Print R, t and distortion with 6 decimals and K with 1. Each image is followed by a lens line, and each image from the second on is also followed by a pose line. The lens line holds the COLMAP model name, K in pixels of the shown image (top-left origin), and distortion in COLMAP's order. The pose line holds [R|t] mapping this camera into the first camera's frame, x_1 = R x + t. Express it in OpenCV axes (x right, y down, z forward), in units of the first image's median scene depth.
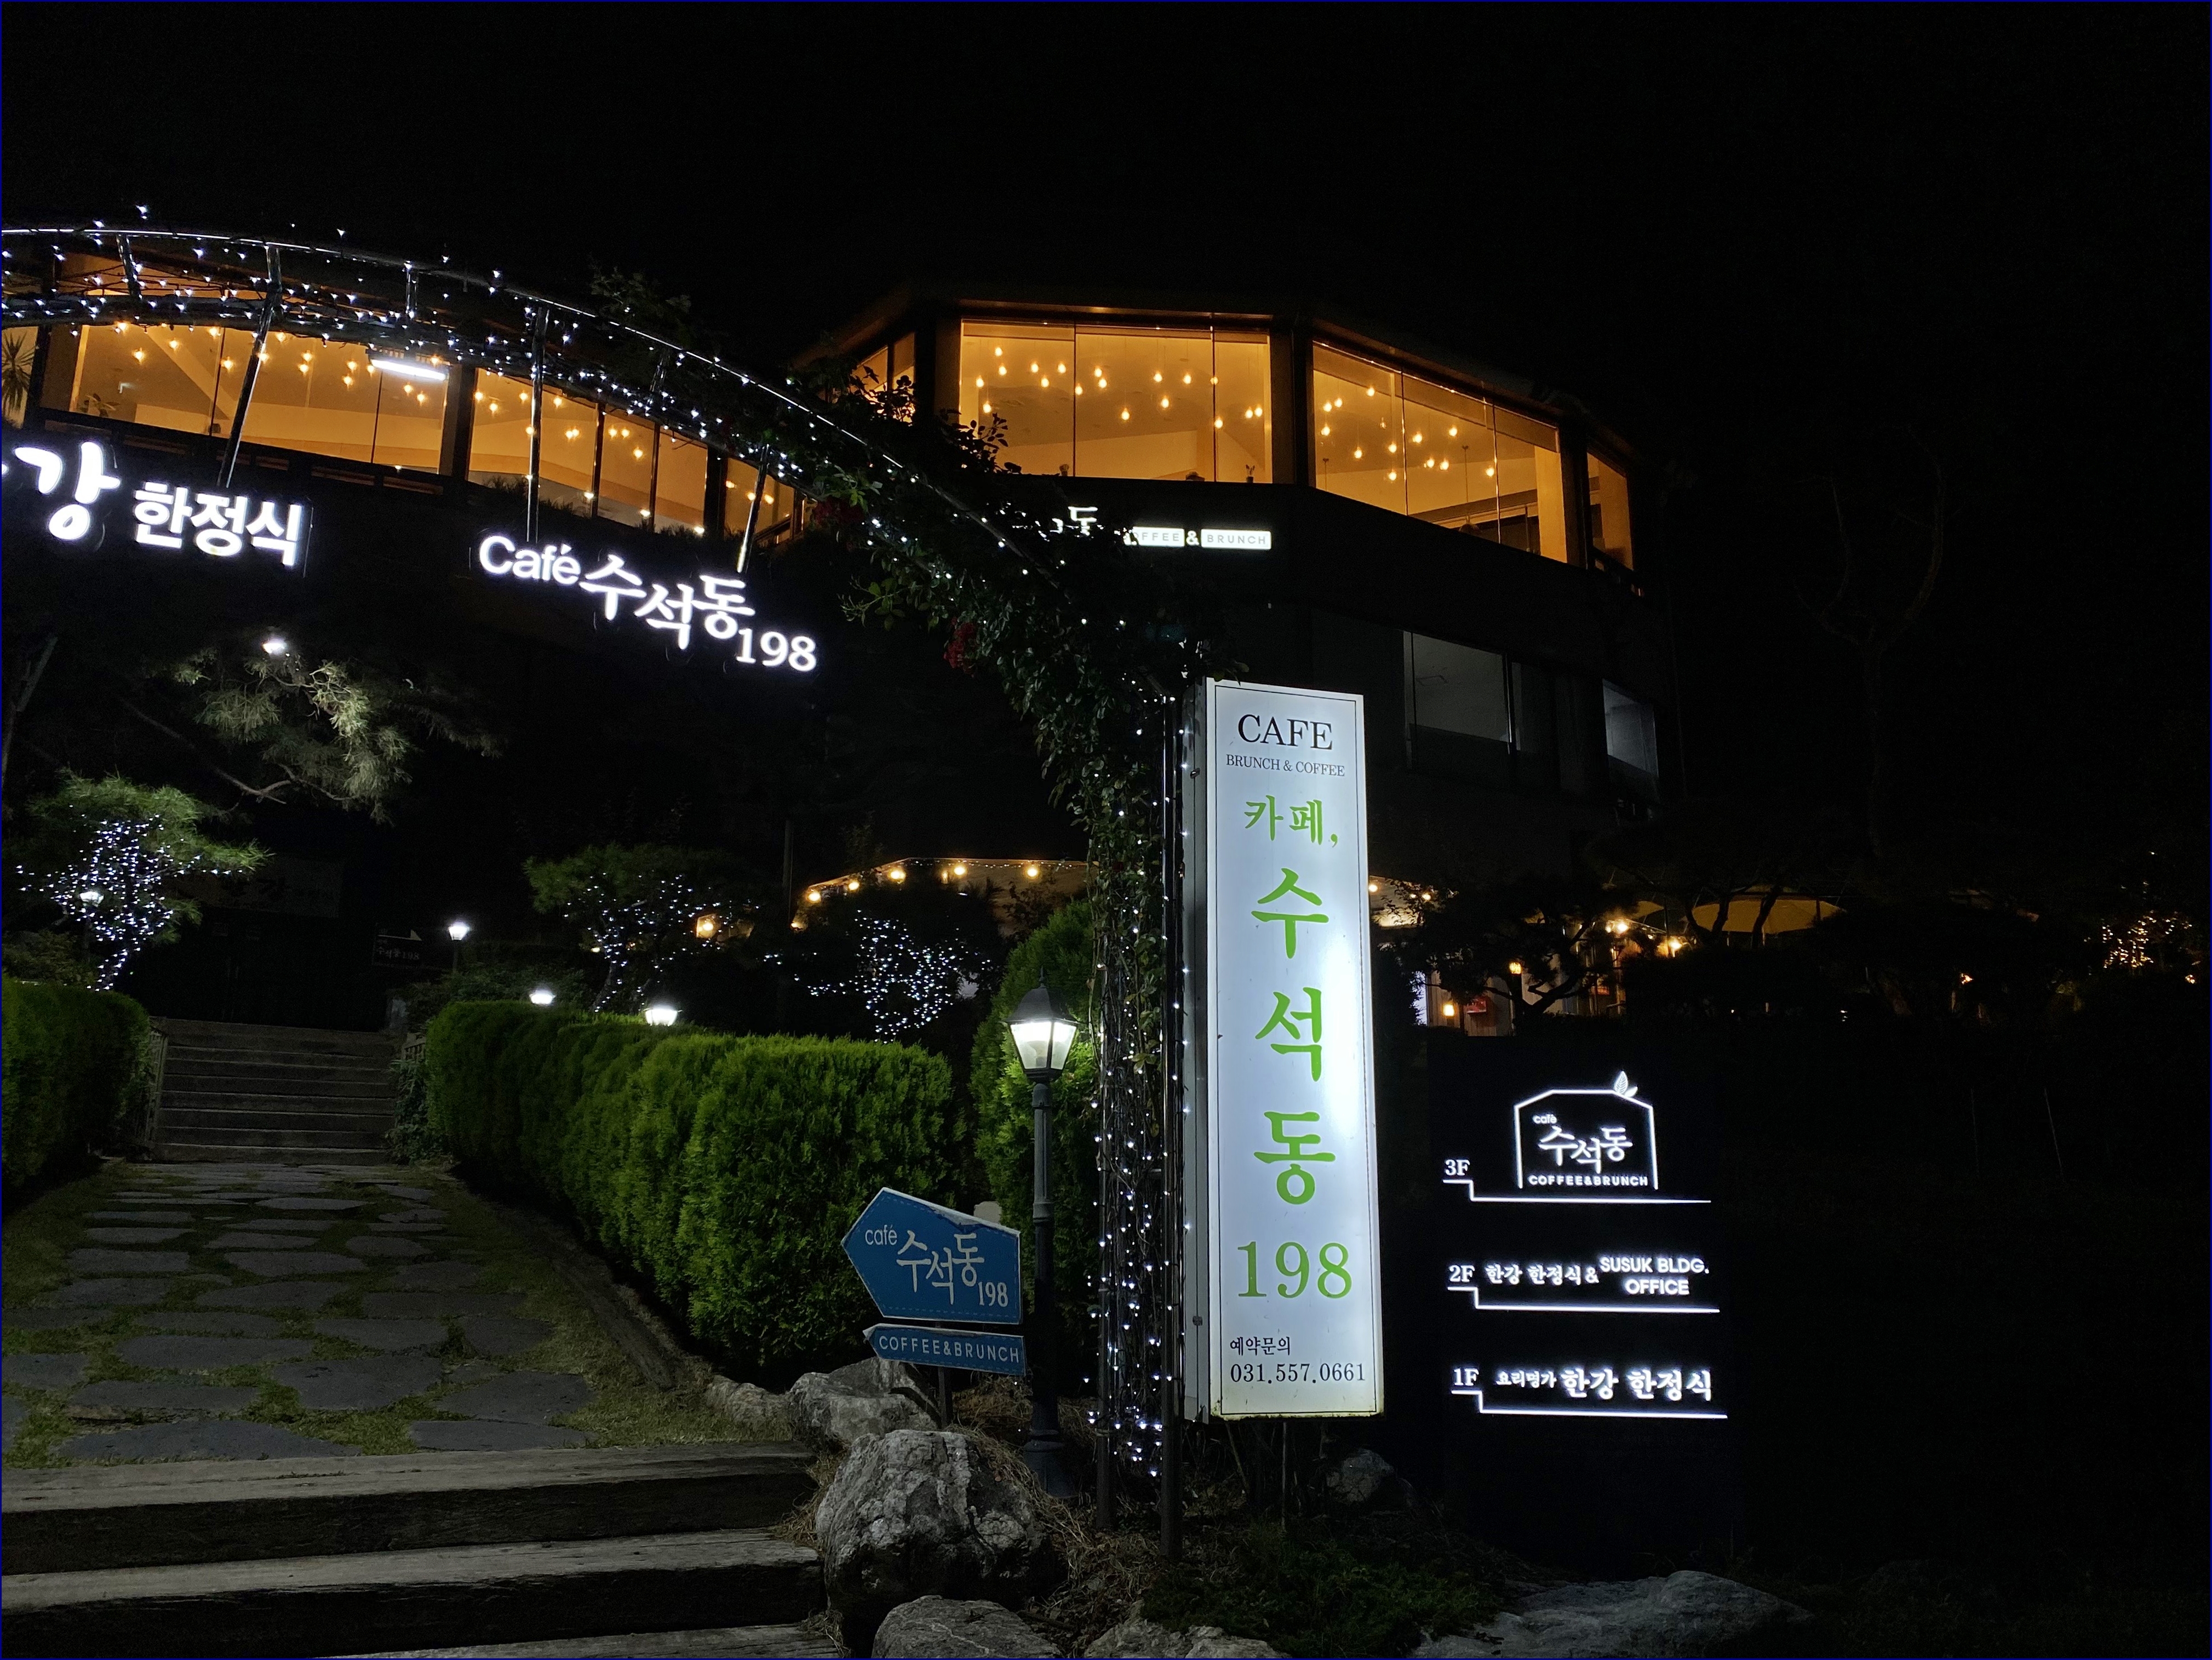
lens RADIAL K [[1717.1, 0, 1106.0], [0, 1717.1, 830.0], [0, 0, 1]] dist [0.083009, -0.128187]
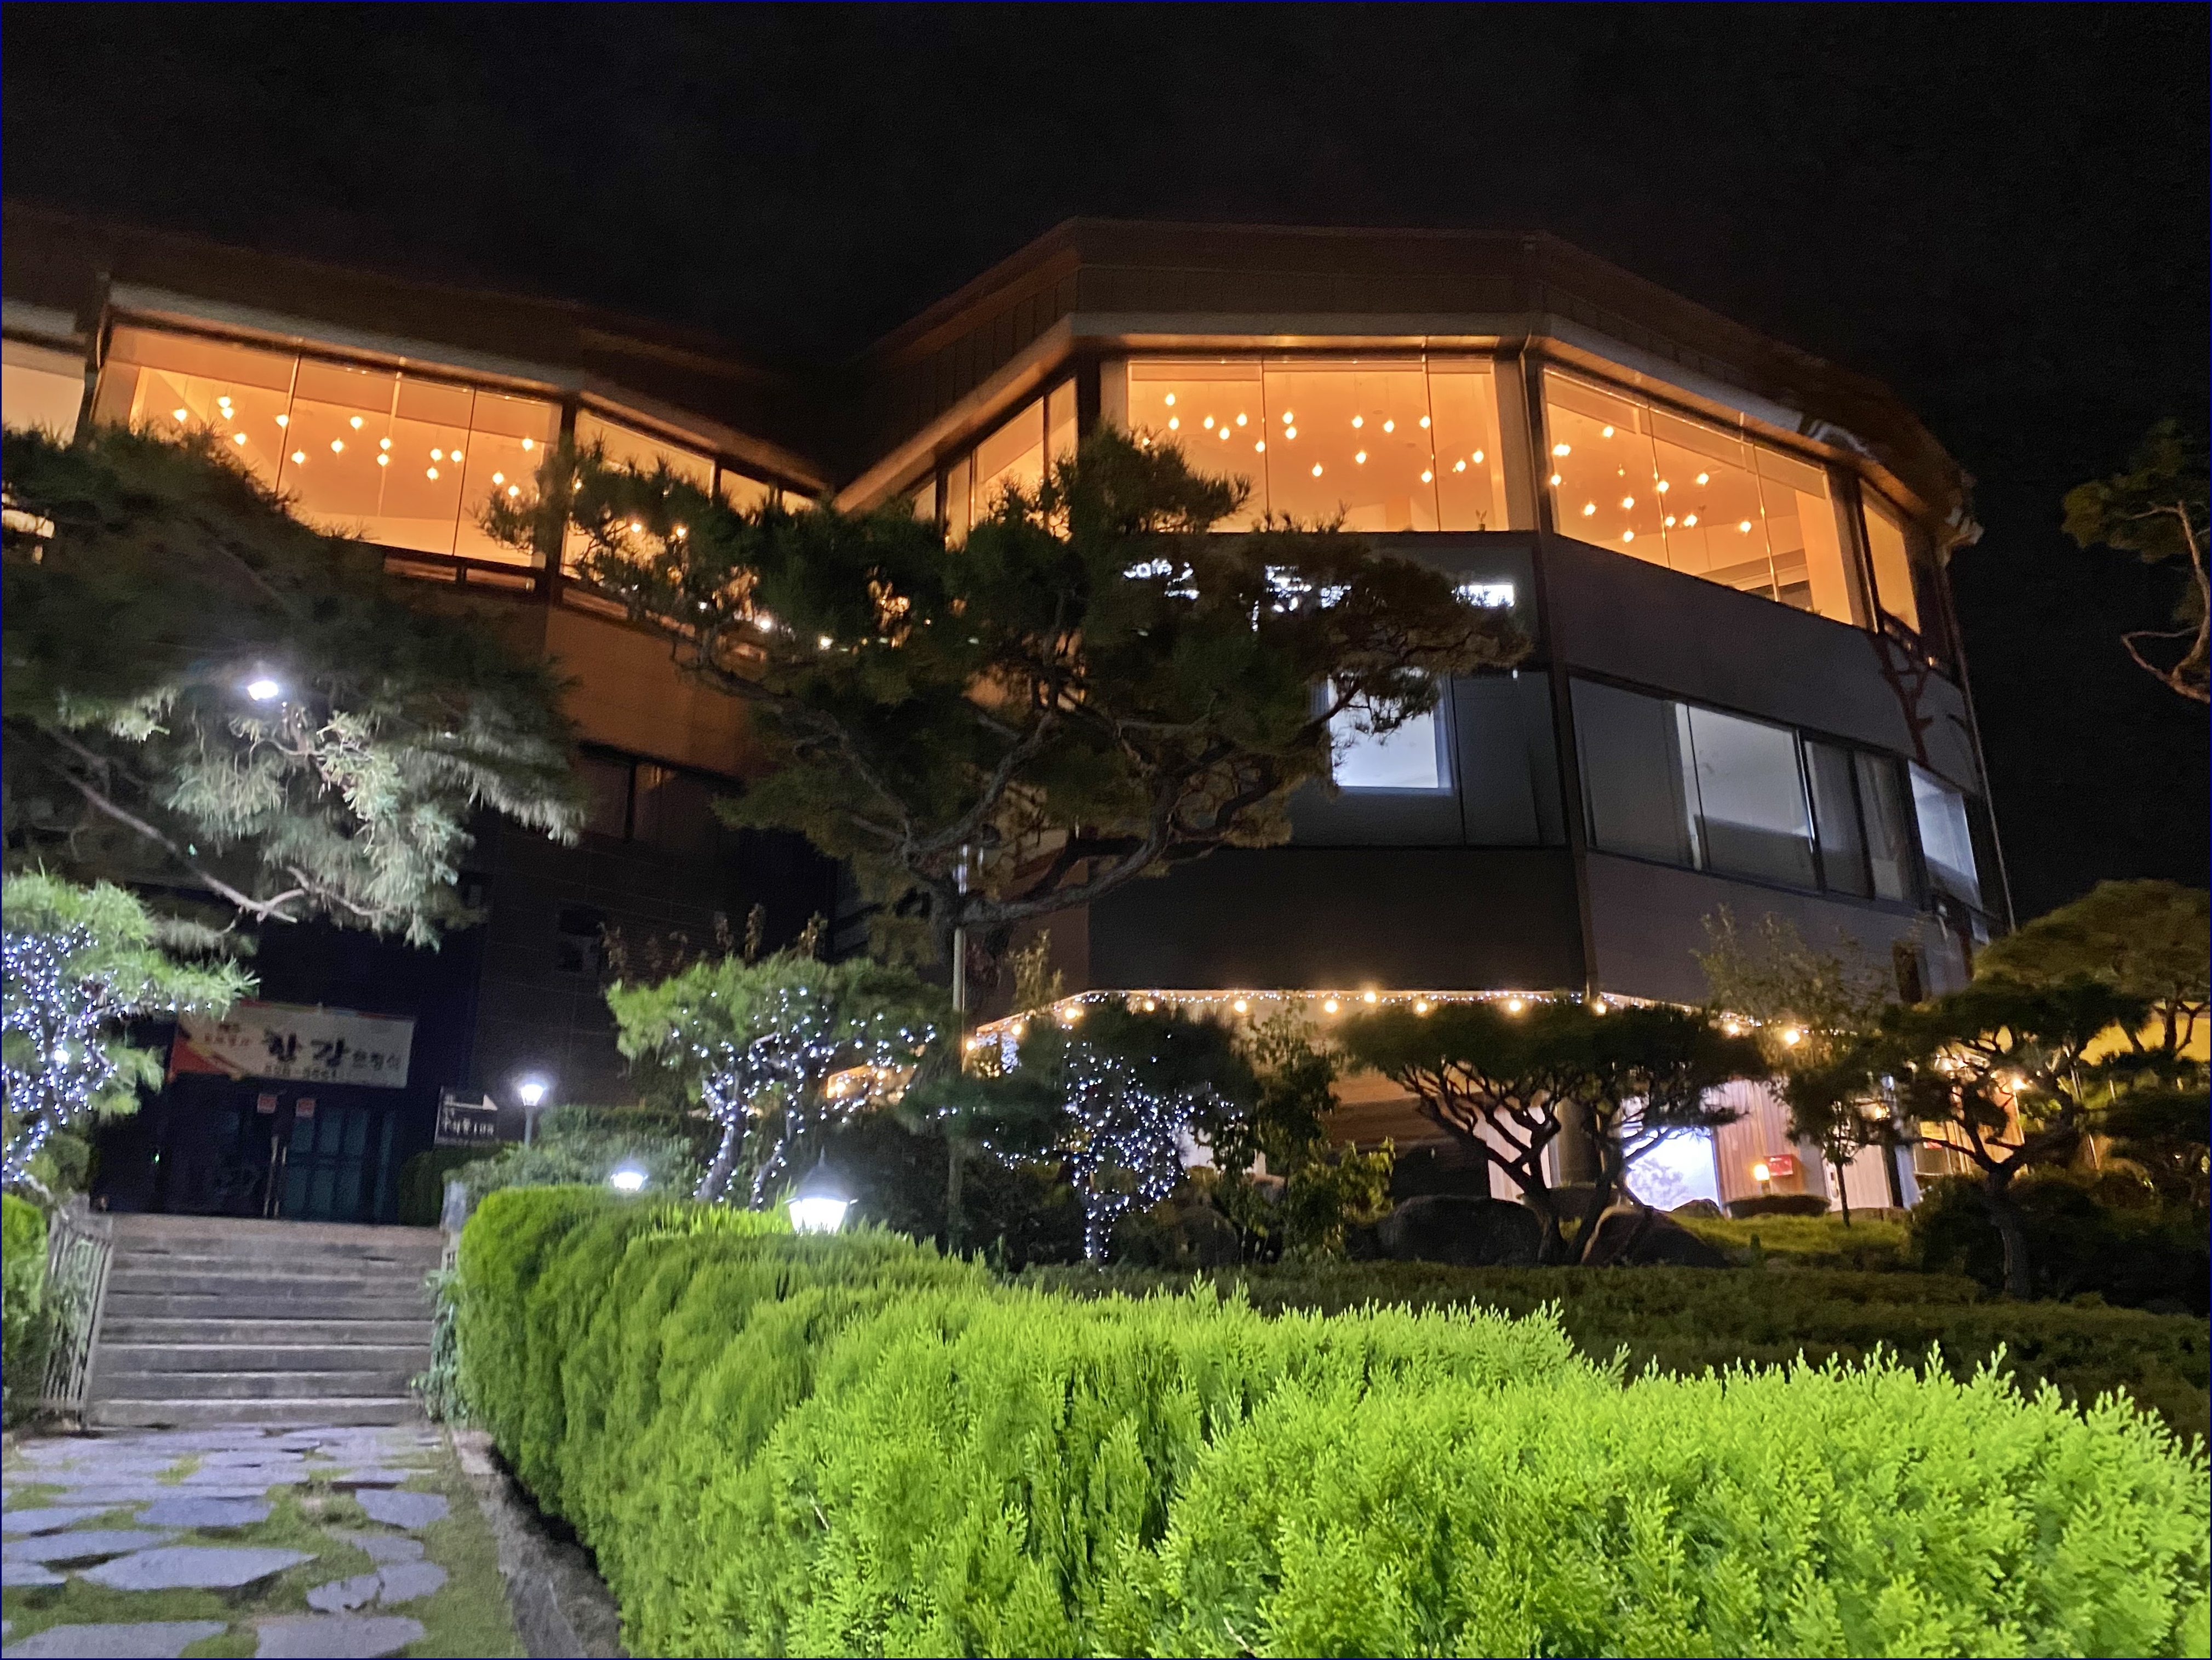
lens RADIAL K [[1717.1, 0, 1106.0], [0, 1717.1, 830.0], [0, 0, 1]] dist [0.083009, -0.128187]
pose [[0.997617, -0.031863, -0.061189, -0.078178], [0.025886, 0.995035, -0.096098, 0.025842], [0.063948, 0.094285, 0.993489, 0.274583]]
